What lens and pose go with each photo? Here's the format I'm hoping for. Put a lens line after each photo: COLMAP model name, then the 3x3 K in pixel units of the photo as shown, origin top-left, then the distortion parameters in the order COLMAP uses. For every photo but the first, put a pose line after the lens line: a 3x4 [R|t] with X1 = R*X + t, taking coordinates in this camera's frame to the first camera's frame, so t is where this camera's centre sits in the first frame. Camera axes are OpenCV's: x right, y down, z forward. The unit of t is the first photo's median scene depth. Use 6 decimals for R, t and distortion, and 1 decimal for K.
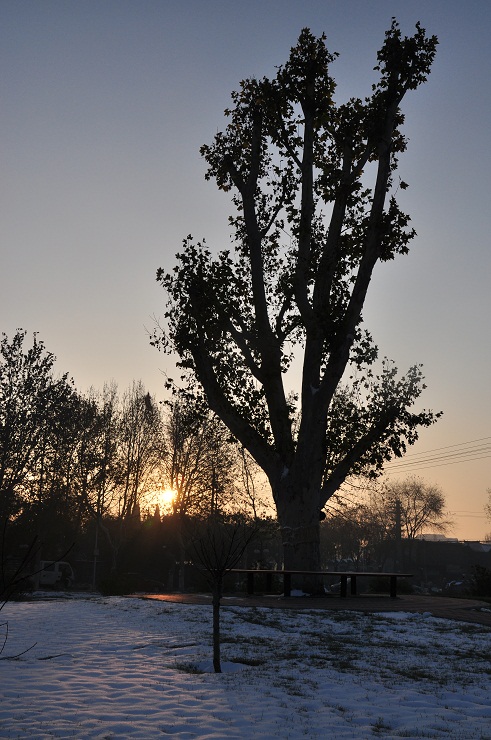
lens RADIAL K [[718.3, 0, 245.5], [0, 718.3, 370.0], [0, 0, 1]] dist [-0.092505, 0.161345]
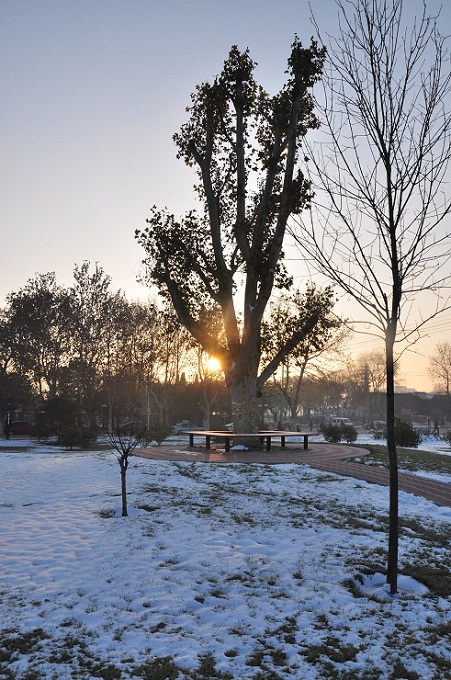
lens RADIAL K [[509.5, 0, 225.5], [0, 509.5, 340.0], [0, 0, 1]] dist [-0.133753, 0.110573]
pose [[0.995712, -0.035186, -0.085555, 0.127080], [0.046018, 0.990690, 0.128127, -0.040904], [0.080250, -0.131515, 0.988061, -0.013437]]
